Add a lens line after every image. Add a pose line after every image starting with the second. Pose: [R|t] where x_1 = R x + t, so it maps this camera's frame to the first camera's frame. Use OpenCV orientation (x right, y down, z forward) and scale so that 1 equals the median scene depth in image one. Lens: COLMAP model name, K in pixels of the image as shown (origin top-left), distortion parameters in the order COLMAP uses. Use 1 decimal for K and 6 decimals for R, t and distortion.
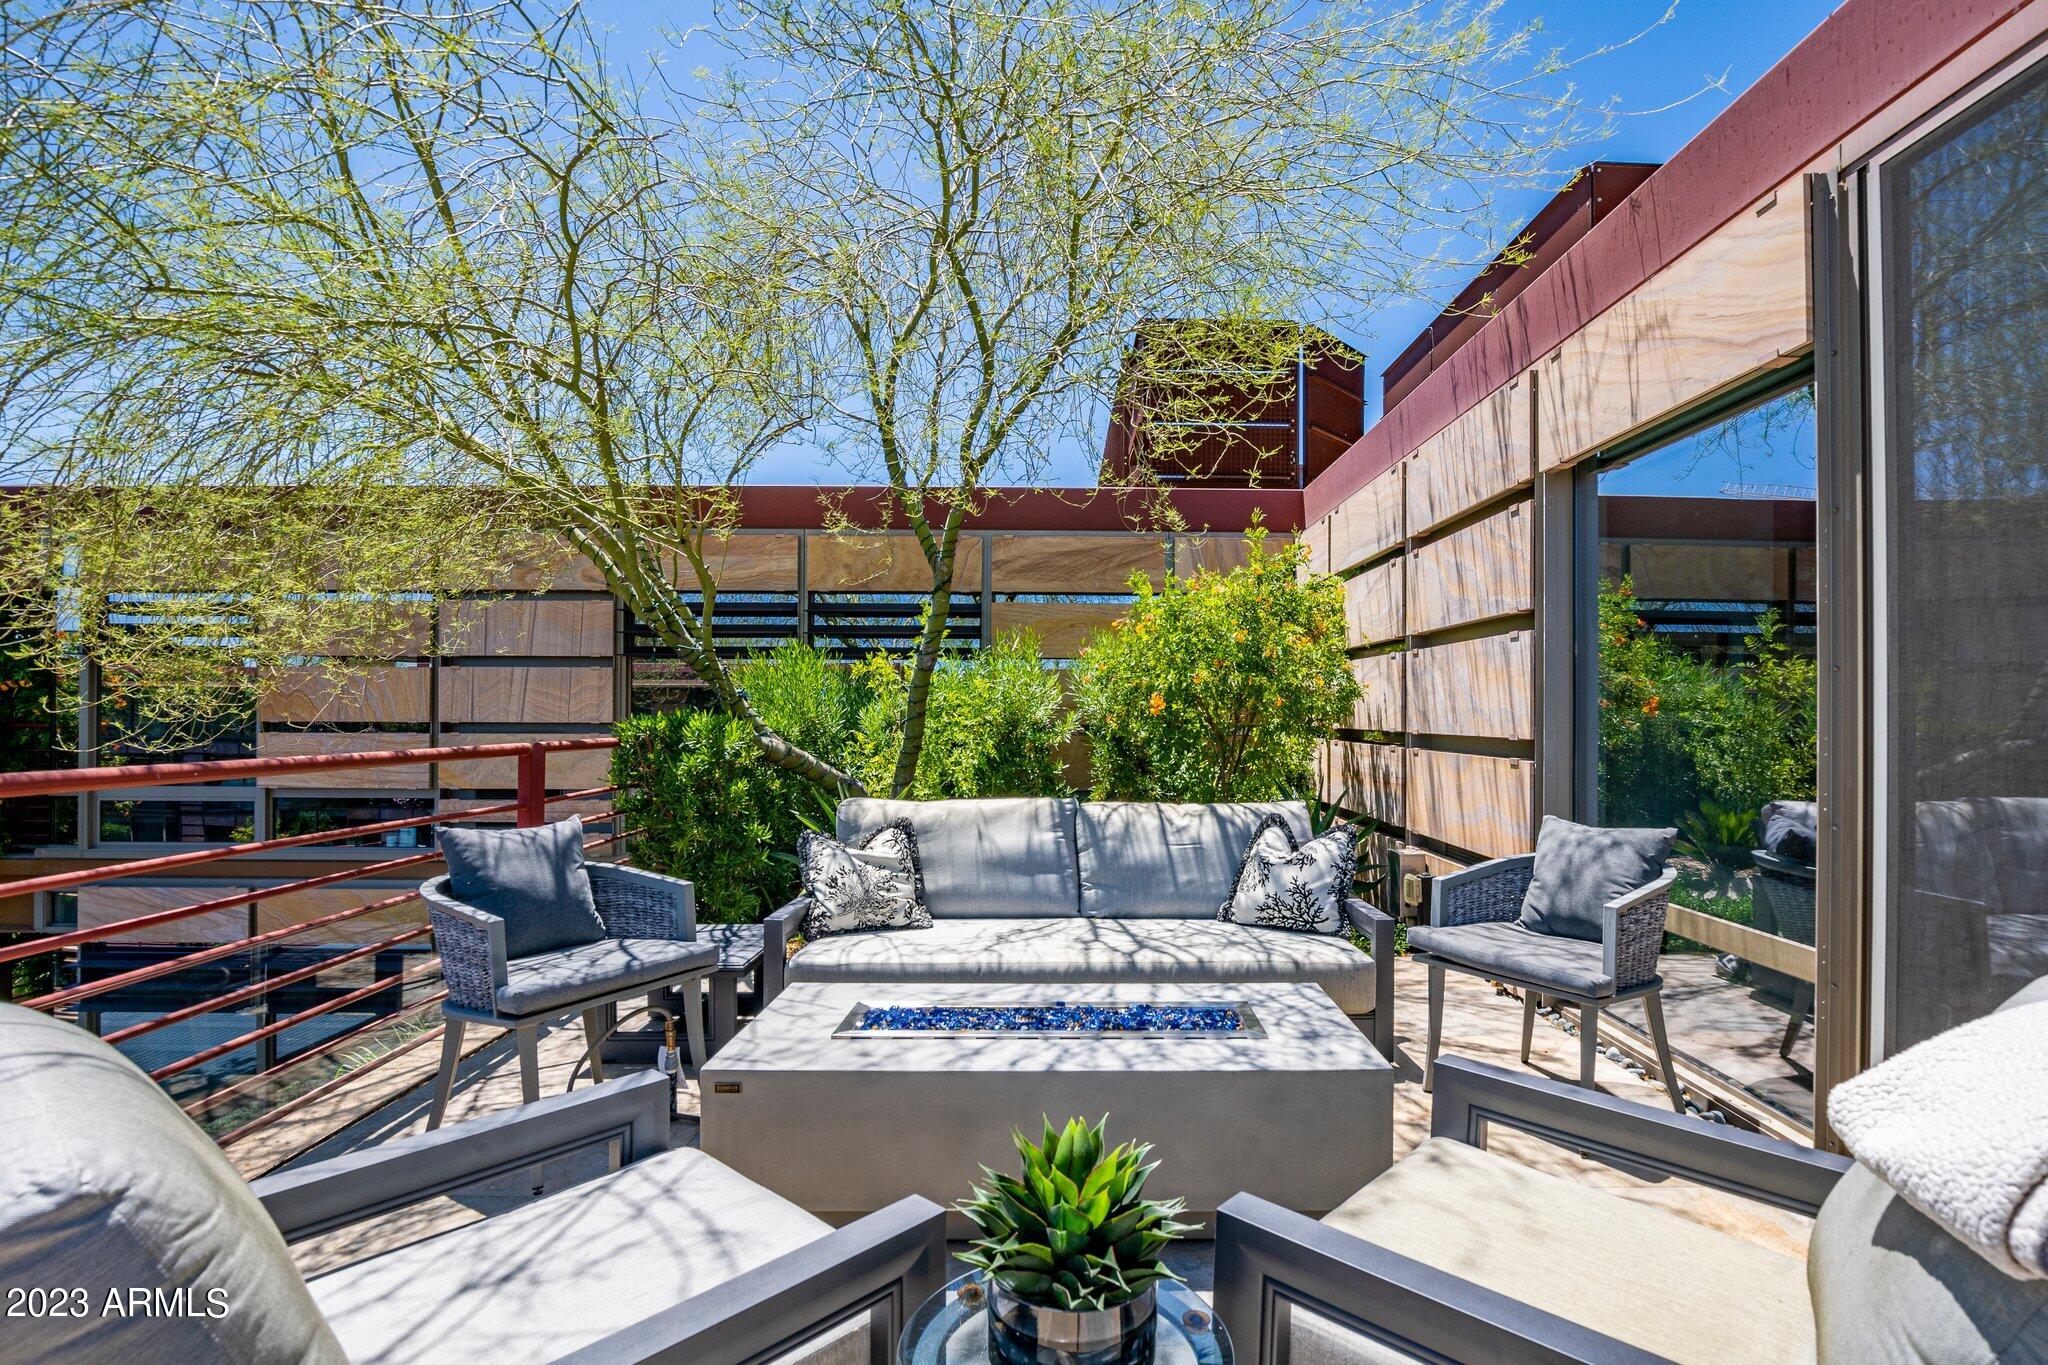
lens RADIAL K [[994.0, 0, 1070.4], [0, 994.0, 694.7], [0, 0, 1]] dist [-0.001149, 0.000455]
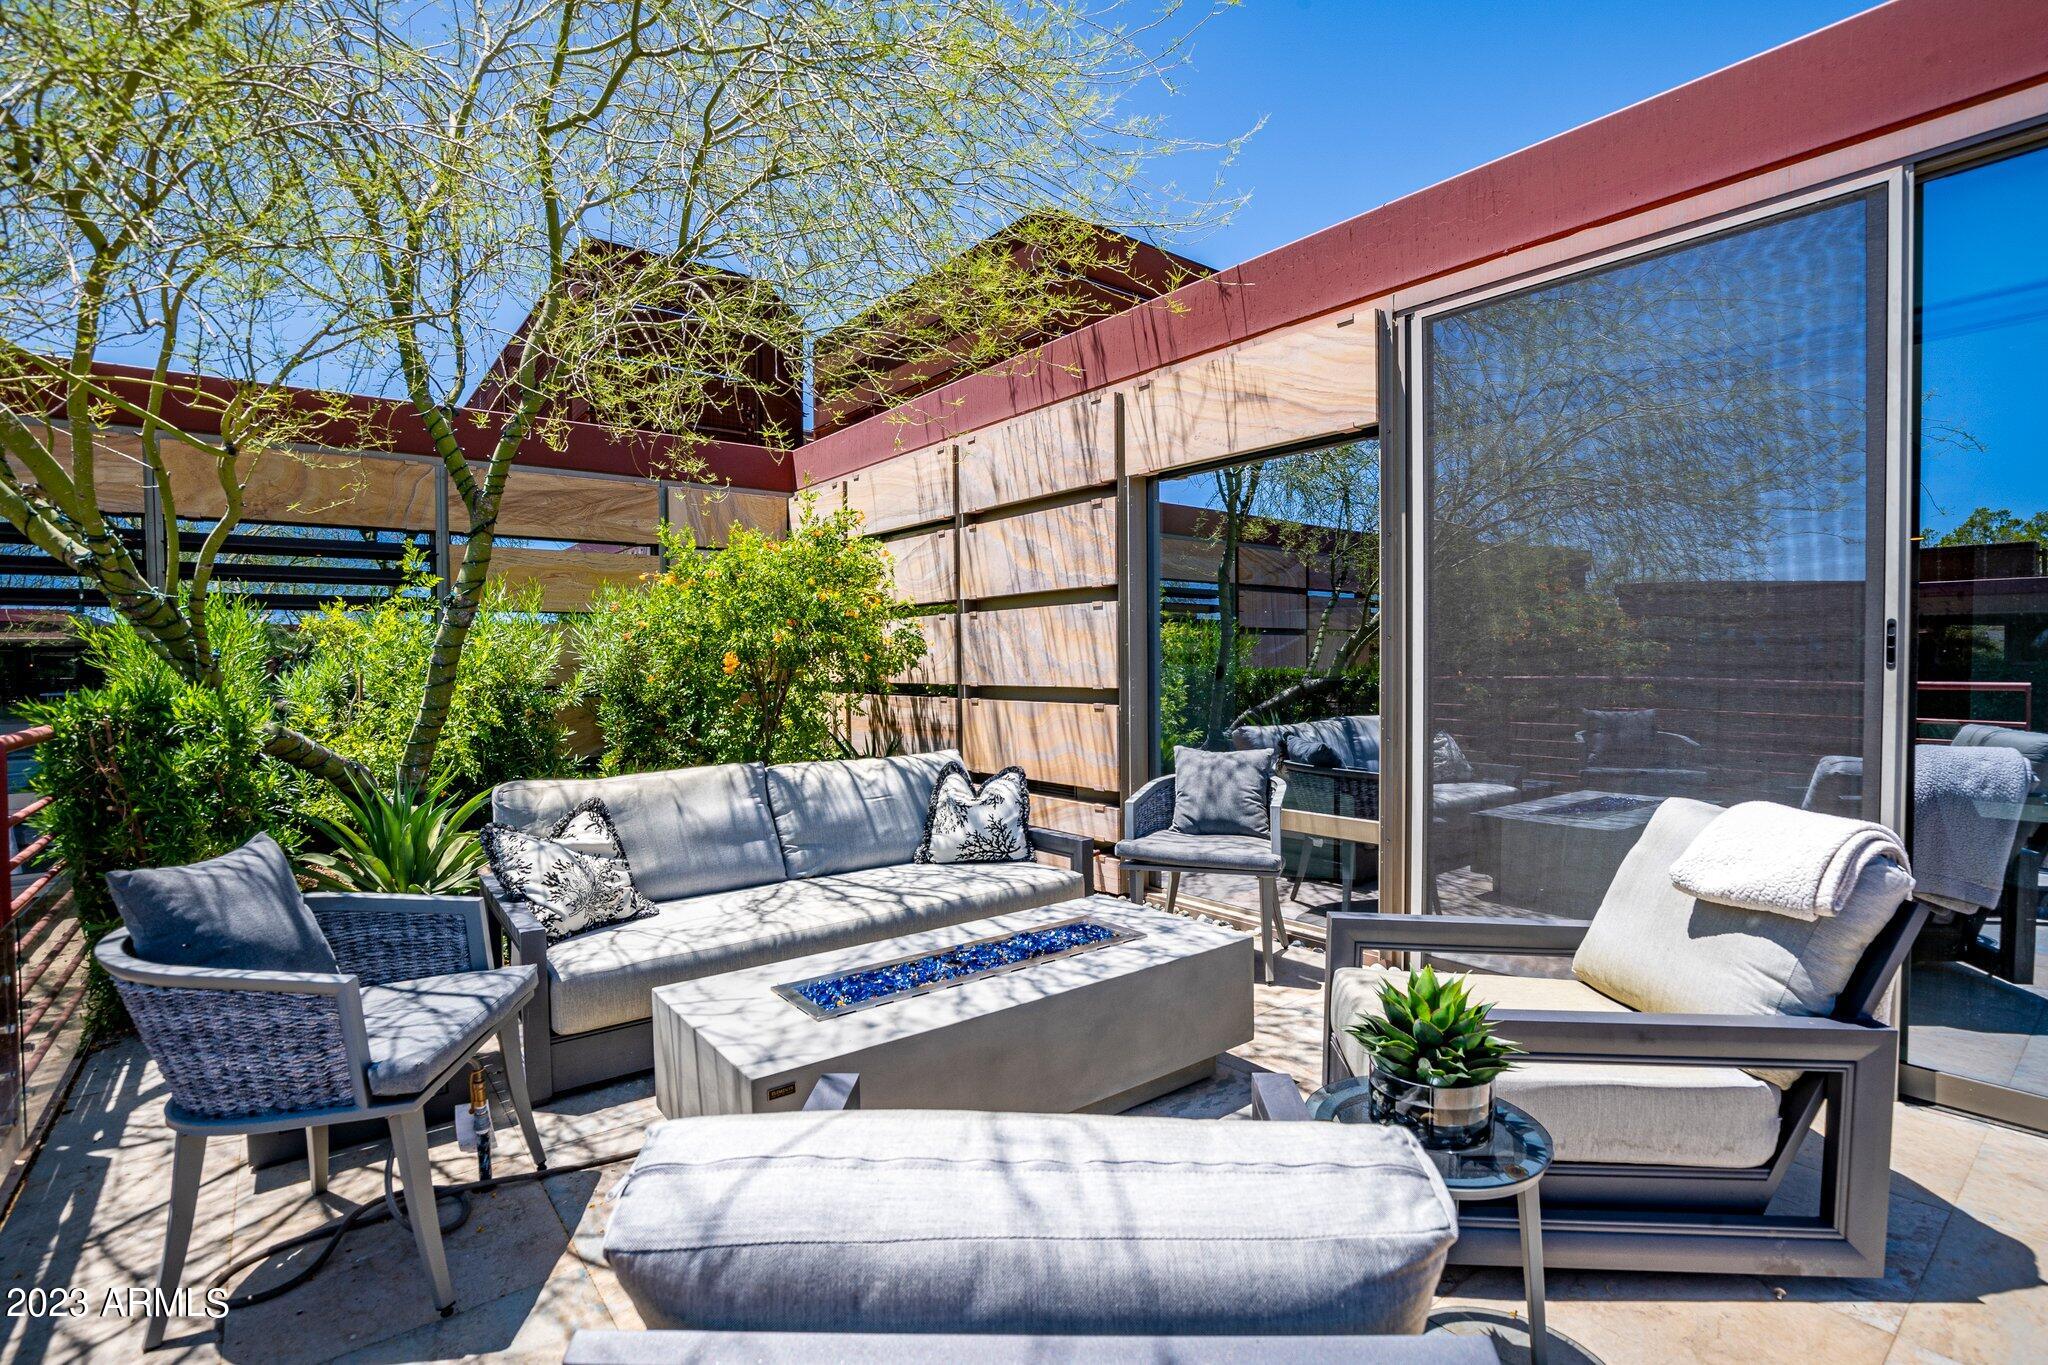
lens RADIAL K [[985.8, 0, 1024.0], [0, 985.8, 682.5], [0, 0, 1]] dist [-0.000394, 0.000411]
pose [[0.793791, -0.026681, 0.607605, -0.395931], [0.004168, 0.999252, 0.038434, -0.010743], [-0.608176, -0.027976, 0.793309, 0.079178]]
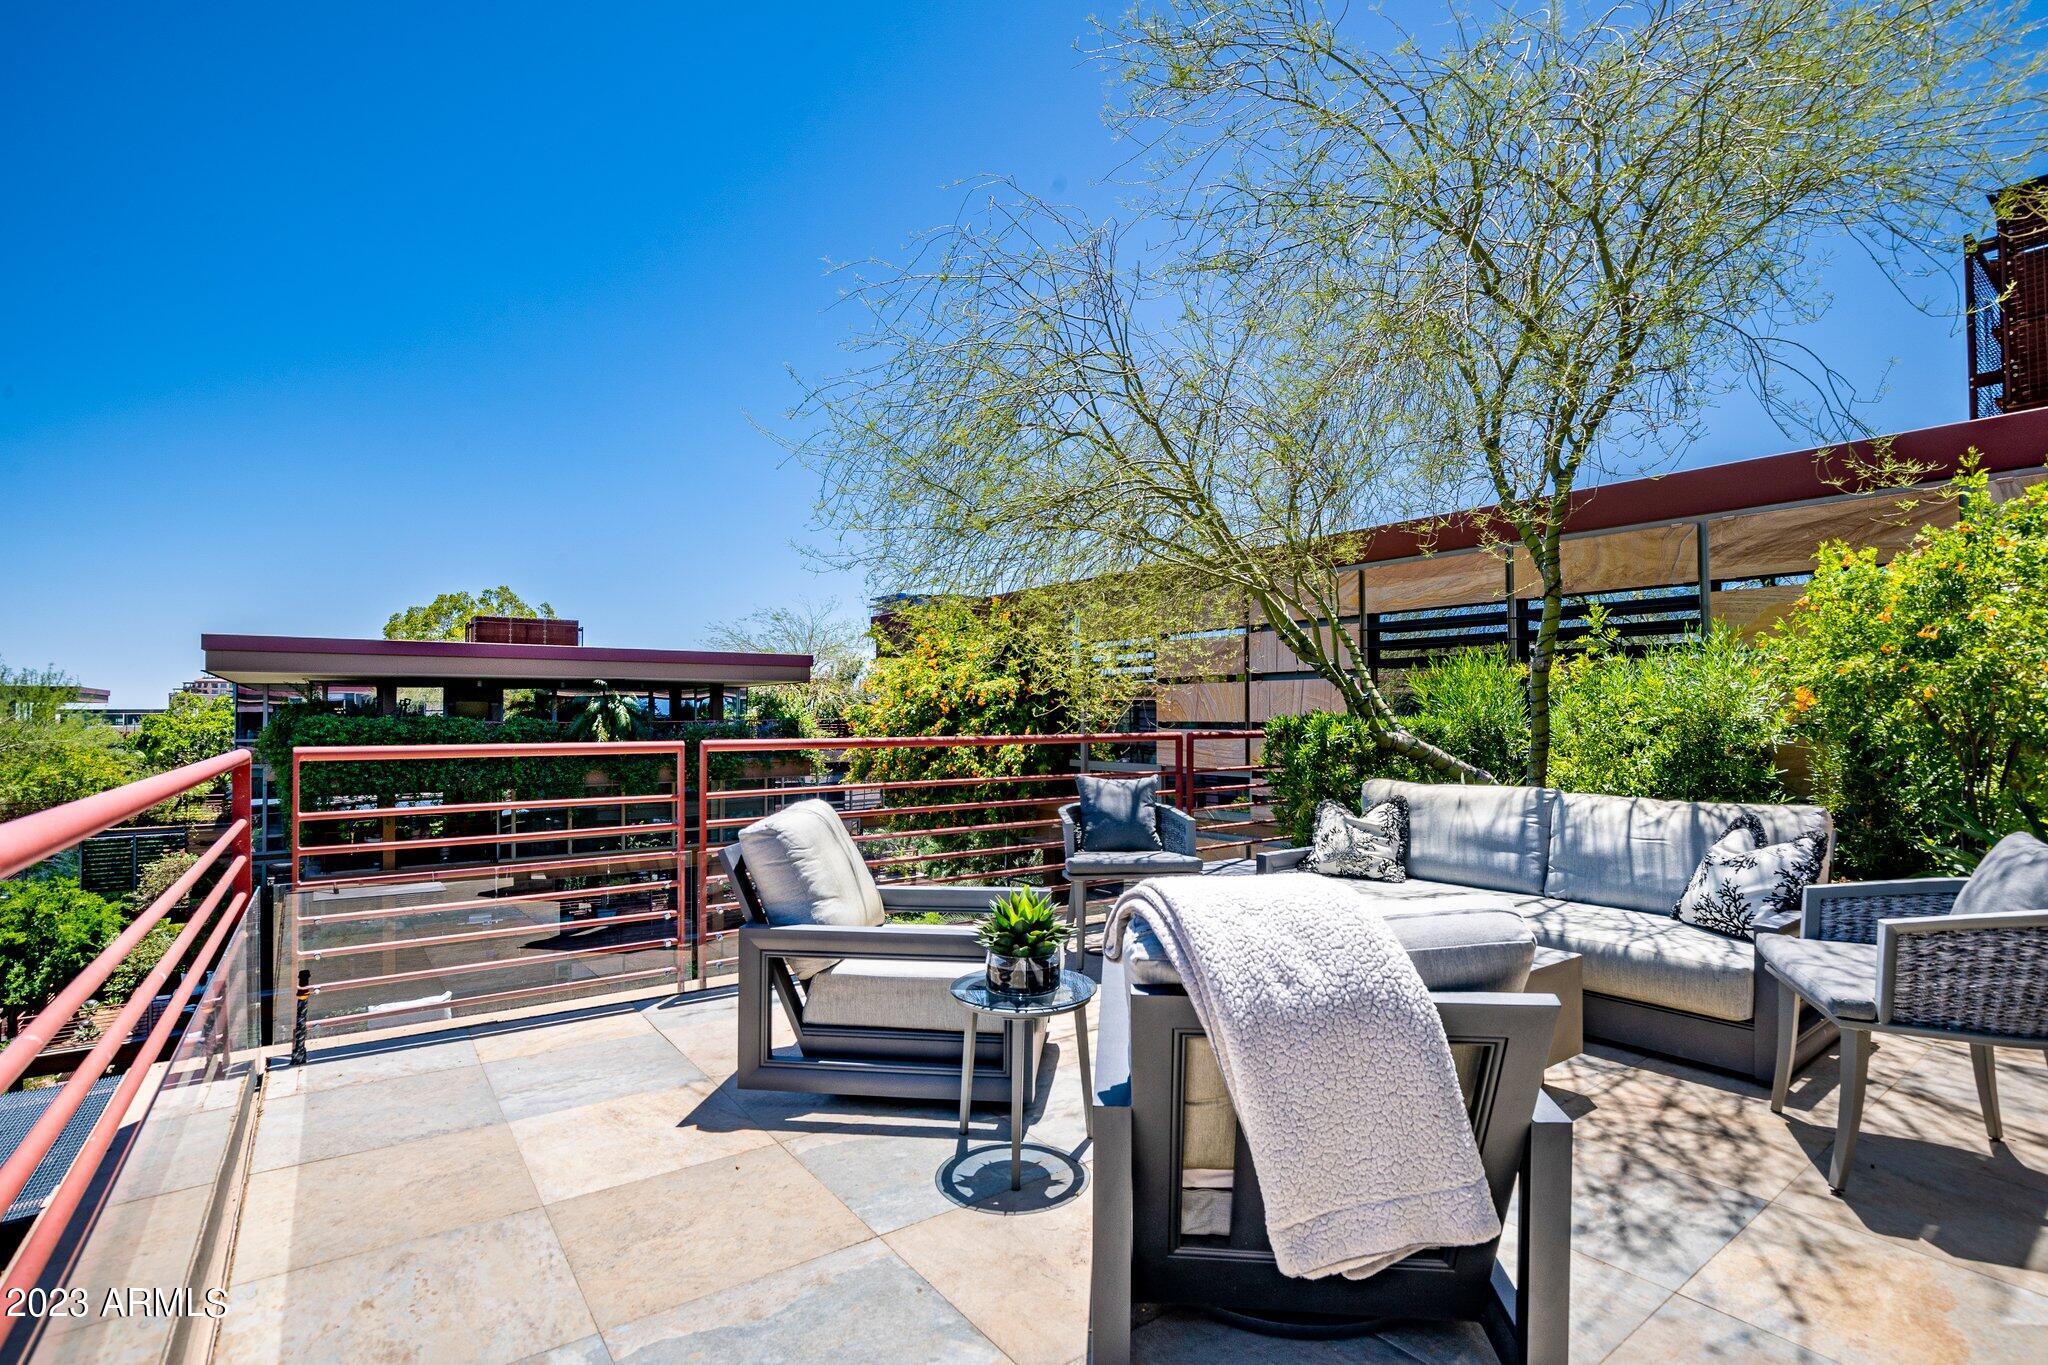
lens RADIAL K [[985.8, 0, 1024.0], [0, 985.8, 682.5], [0, 0, 1]] dist [-0.000394, 0.000411]
pose [[0.576910, -0.032182, -0.816173, 0.570260], [0.018319, 0.999482, -0.026460, 0.007201], [0.816602, 0.000313, 0.577201, -0.089859]]
